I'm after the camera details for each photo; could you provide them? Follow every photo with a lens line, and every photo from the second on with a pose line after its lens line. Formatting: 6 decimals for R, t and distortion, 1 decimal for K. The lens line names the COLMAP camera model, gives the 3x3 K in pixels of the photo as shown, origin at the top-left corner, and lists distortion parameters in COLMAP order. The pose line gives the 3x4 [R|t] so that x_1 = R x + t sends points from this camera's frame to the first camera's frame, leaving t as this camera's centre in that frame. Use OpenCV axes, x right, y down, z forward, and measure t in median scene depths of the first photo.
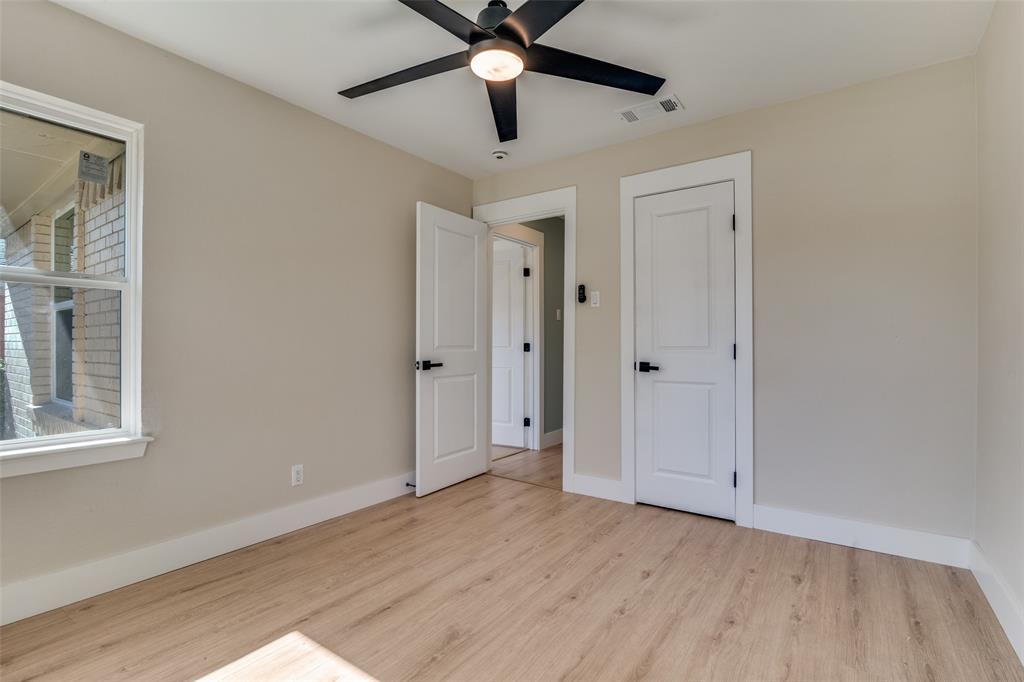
lens RADIAL K [[476.2, 0, 514.8], [0, 476.2, 340.1], [0, 0, 1]] dist [-0.015587, -0.000112]
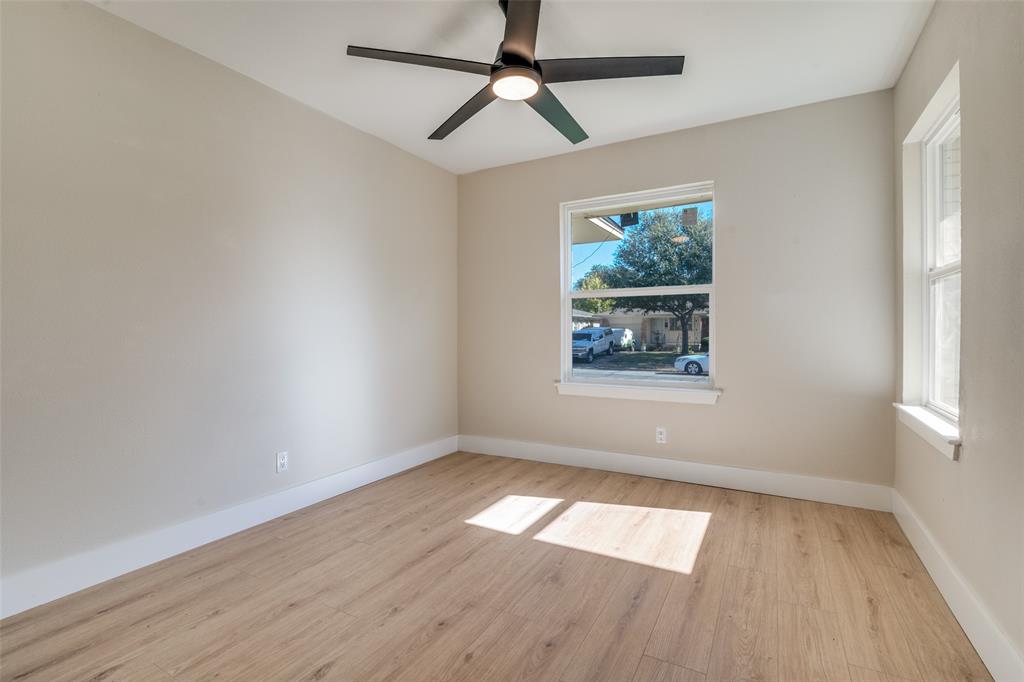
lens RADIAL K [[476.2, 0, 514.8], [0, 476.2, 340.1], [0, 0, 1]] dist [-0.015587, -0.000112]
pose [[-0.994261, 0.005771, -0.106823, 0.084783], [0.005280, 0.999974, 0.004882, 0.024806], [0.106848, 0.004290, -0.994266, 1.980135]]
